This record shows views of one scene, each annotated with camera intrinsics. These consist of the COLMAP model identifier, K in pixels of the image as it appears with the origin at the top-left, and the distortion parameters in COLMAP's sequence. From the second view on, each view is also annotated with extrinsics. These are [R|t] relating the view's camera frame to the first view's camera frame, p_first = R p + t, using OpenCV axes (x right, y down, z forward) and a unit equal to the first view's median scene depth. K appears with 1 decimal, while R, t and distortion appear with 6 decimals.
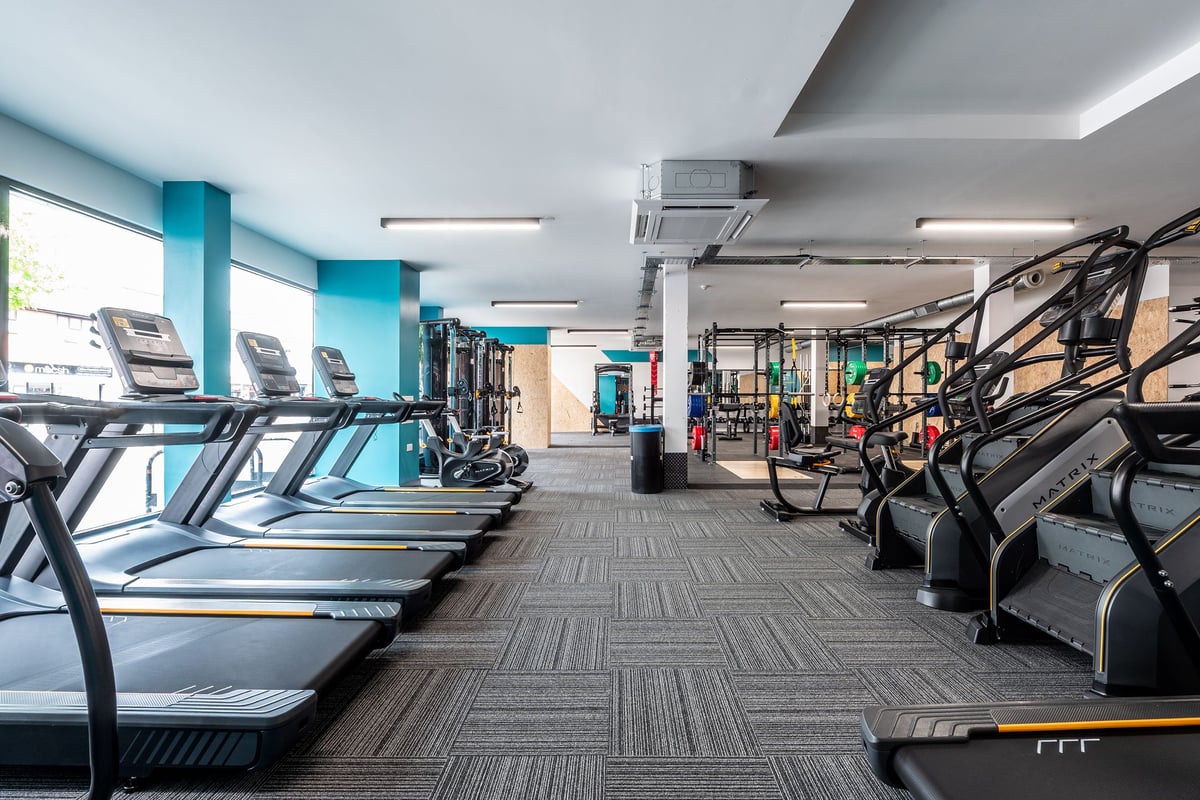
lens RADIAL K [[494.7, 0, 600.0], [0, 494.7, 400.0], [0, 0, 1]] dist [-0.001296, -0.000224]
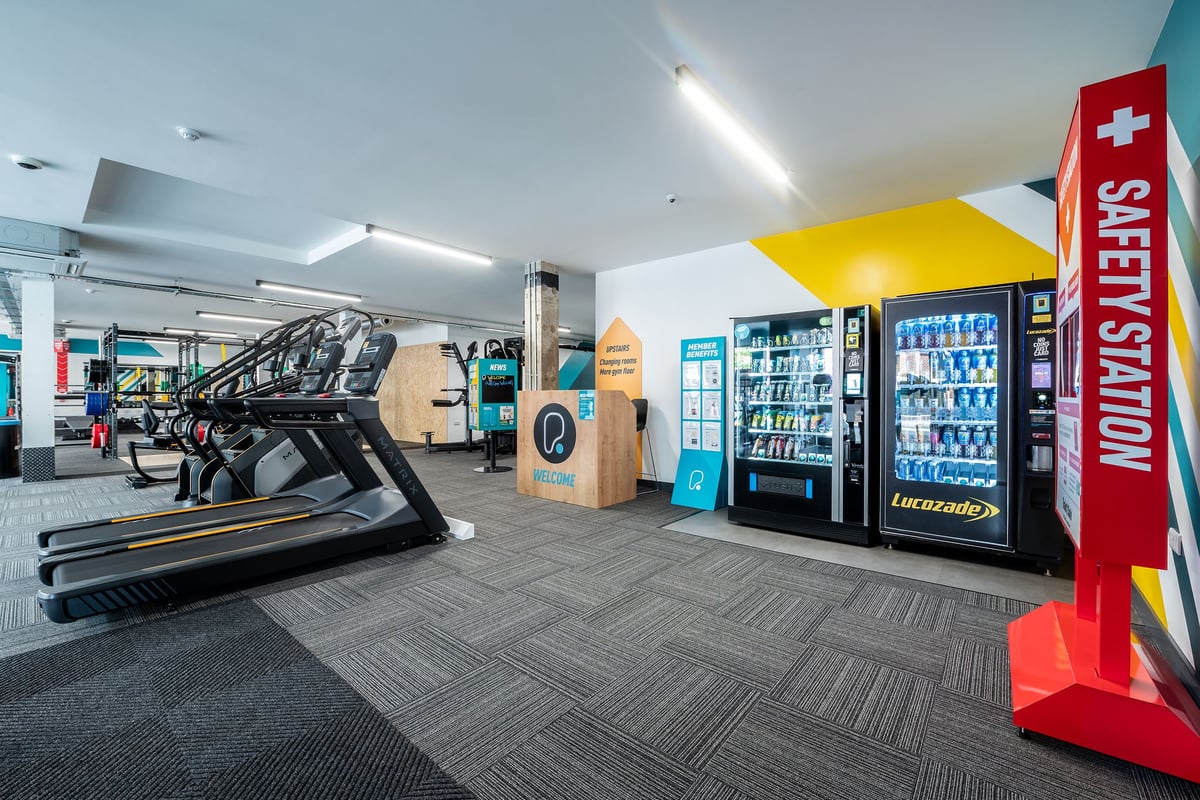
lens RADIAL K [[494.7, 0, 600.0], [0, 494.7, 400.0], [0, 0, 1]] dist [-0.001296, -0.000224]
pose [[0.627619, -0.008286, 0.778476, 0.059093], [0.004324, 0.999965, 0.007157, 0.000982], [-0.778508, -0.001126, 0.627633, -0.419234]]
